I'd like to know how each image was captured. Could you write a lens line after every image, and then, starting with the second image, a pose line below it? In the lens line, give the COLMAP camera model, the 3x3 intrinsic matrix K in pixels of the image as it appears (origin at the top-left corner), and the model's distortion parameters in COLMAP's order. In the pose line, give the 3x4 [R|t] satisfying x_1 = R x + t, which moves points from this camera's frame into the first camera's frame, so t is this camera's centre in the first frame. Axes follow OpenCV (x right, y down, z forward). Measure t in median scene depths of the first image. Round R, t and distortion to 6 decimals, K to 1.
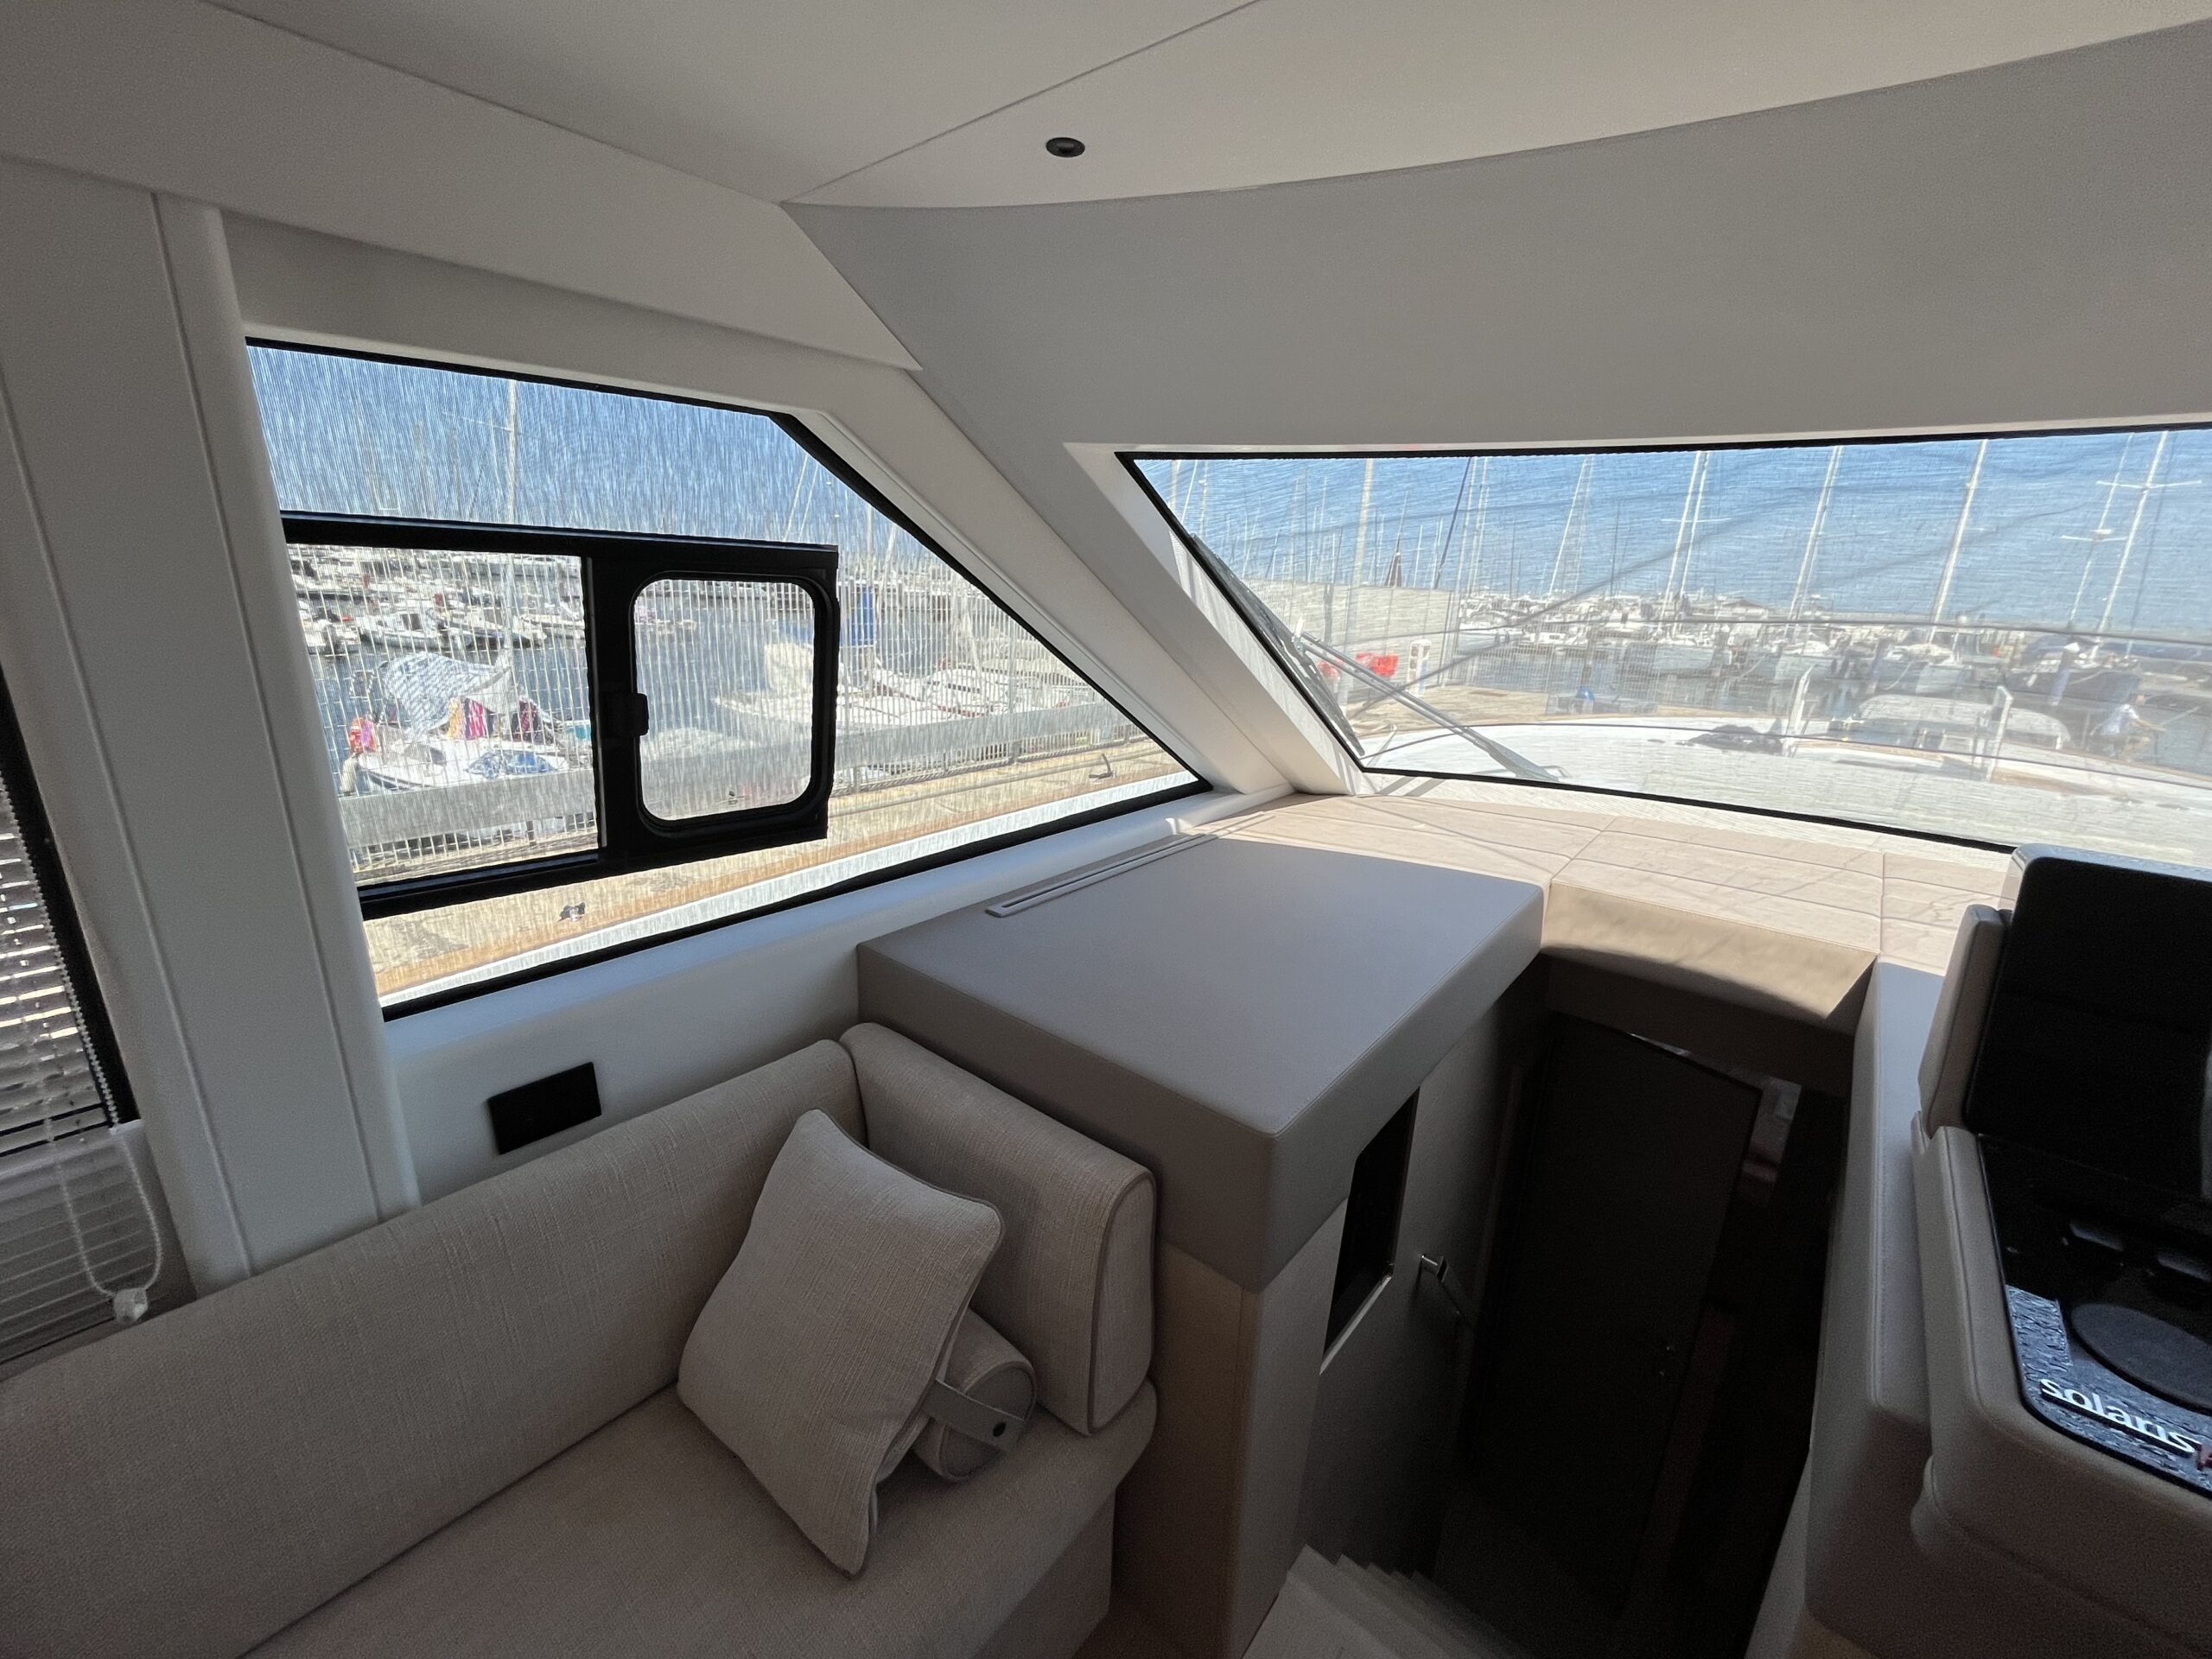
lens RADIAL K [[876.3, 0, 1097.5], [0, 876.3, 840.9], [0, 0, 1]] dist [-0.001455, -0.000125]
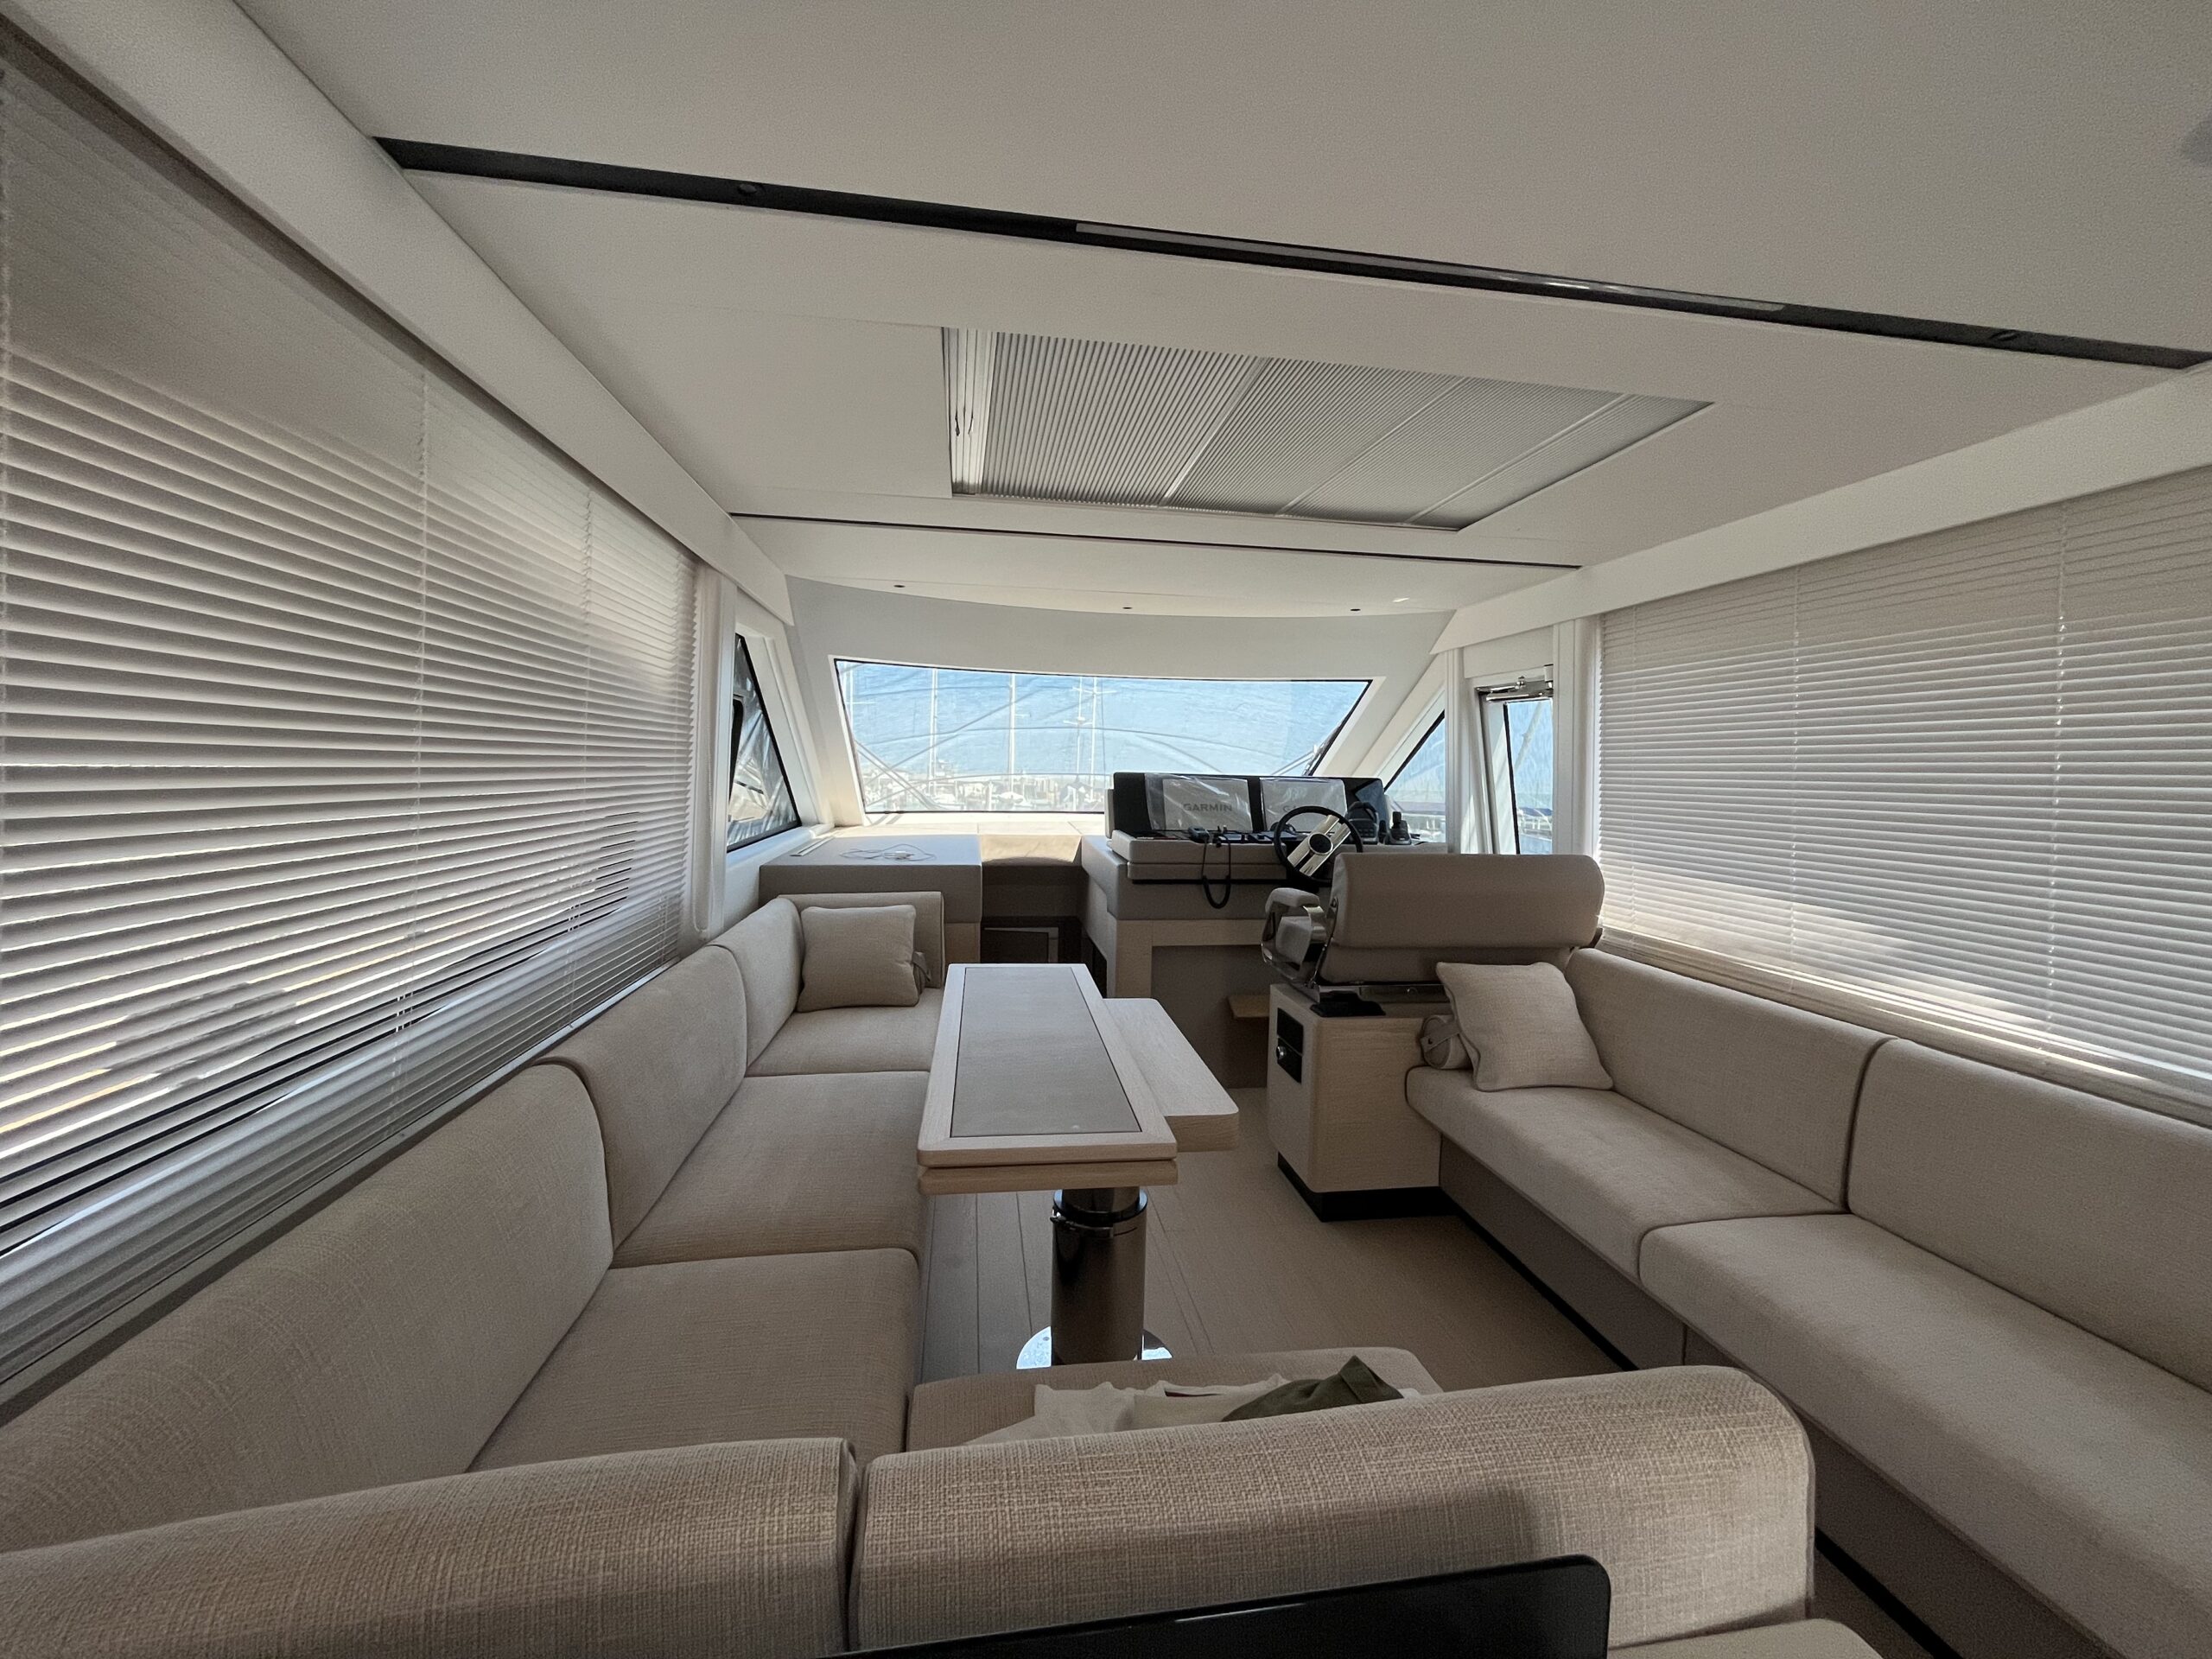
lens RADIAL K [[890.8, 0, 1108.6], [0, 890.8, 826.4], [0, 0, 1]] dist [-0.001661, -0.000226]
pose [[0.651598, -0.068497, 0.755466, -1.424518], [0.221196, 0.969790, -0.102855, 0.456834], [-0.725598, 0.234127, 0.647064, -1.112337]]
